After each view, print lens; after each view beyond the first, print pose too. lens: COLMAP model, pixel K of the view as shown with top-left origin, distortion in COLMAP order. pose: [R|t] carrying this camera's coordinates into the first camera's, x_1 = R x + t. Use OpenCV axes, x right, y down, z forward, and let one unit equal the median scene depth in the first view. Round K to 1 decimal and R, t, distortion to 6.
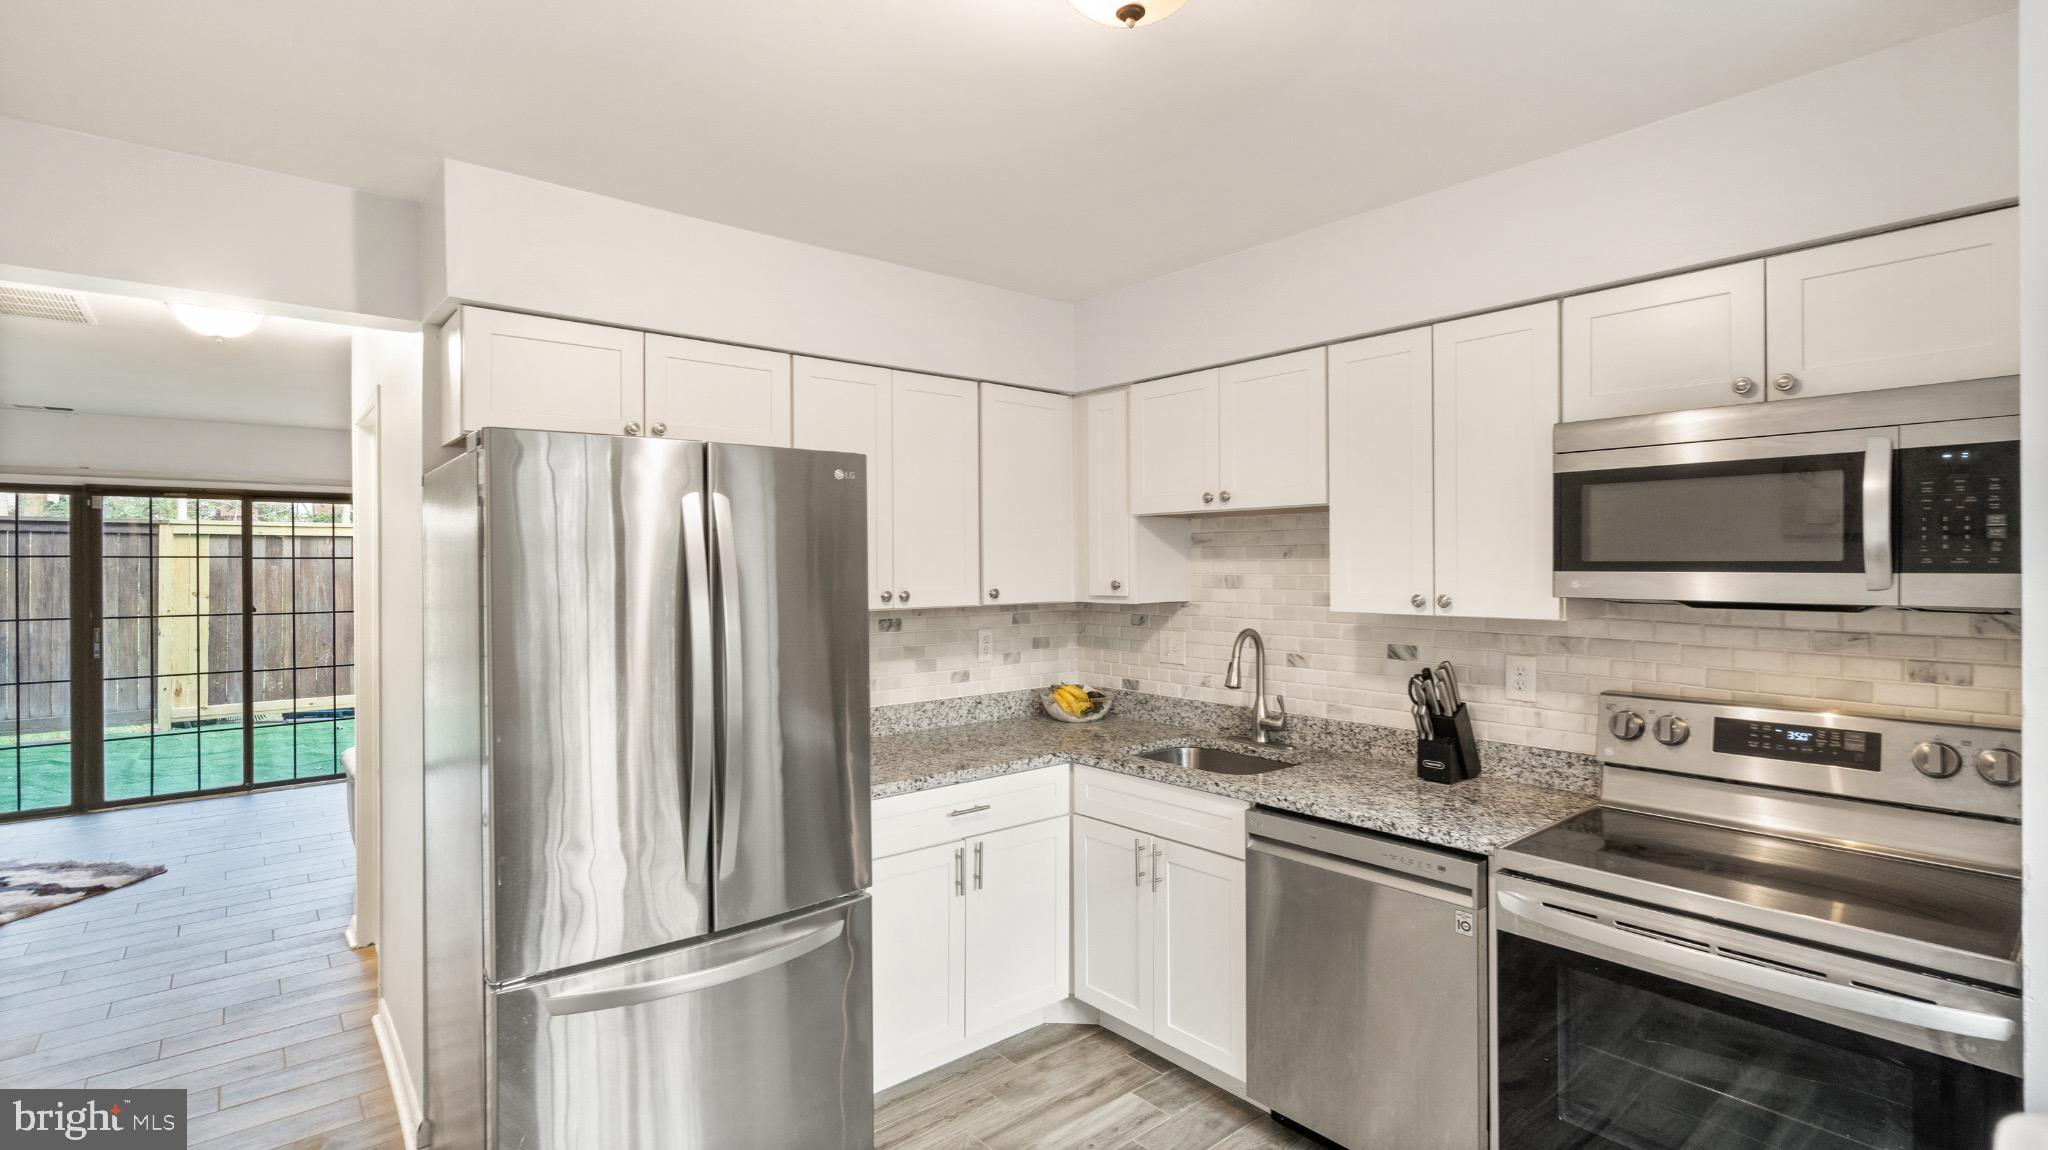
lens RADIAL K [[937.6, 0, 1027.0], [0, 937.6, 565.9], [0, 0, 1]] dist [-0.024990, 0.000222]
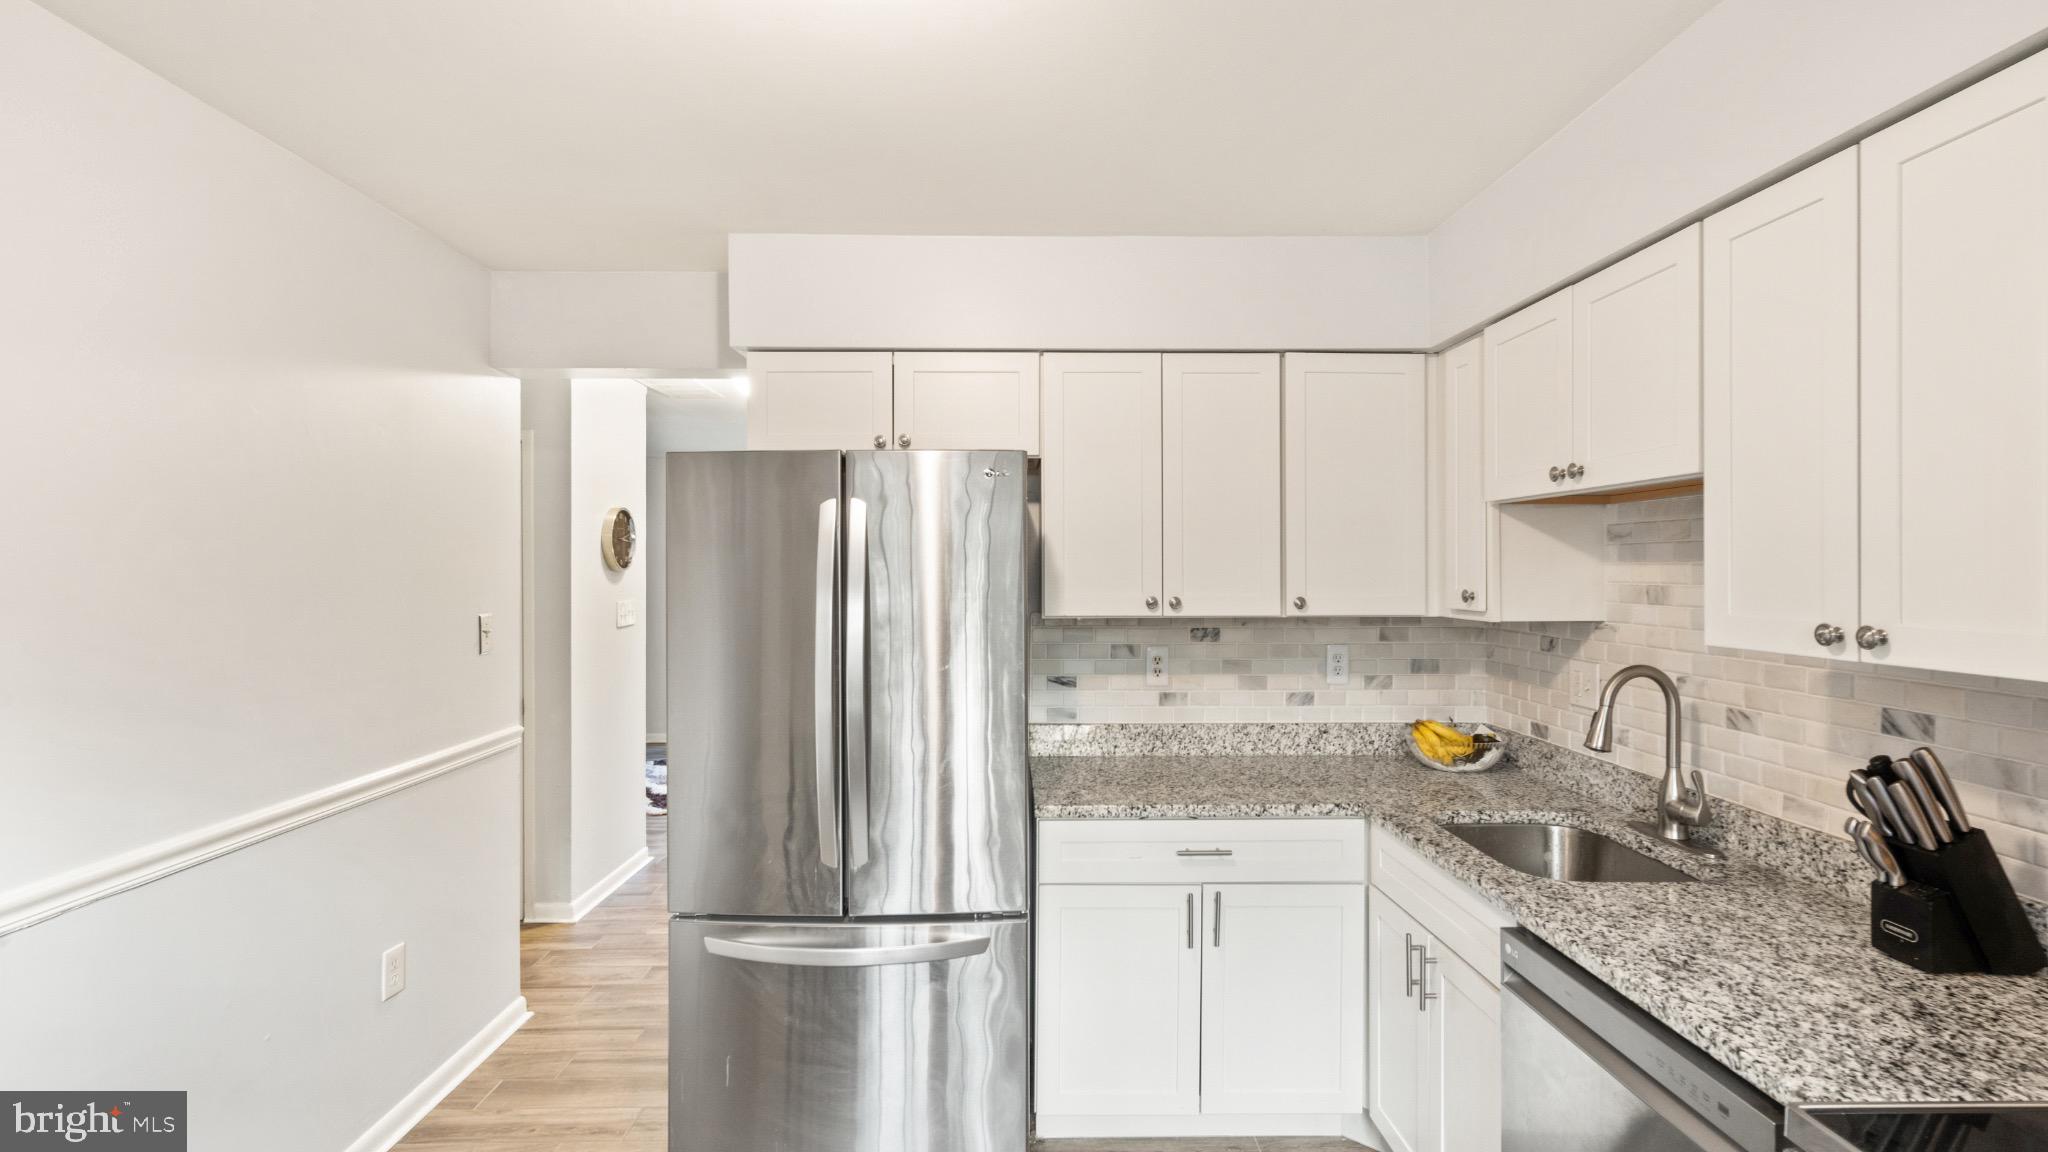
lens RADIAL K [[947.9, 0, 1020.2], [0, 947.9, 574.4], [0, 0, 1]] dist [-0.002503, 0.001287]
pose [[0.772925, 0.007361, -0.634454, 0.313152], [-0.003331, 0.999966, 0.007545, -0.001522], [0.634488, -0.003719, 0.772924, 0.187484]]
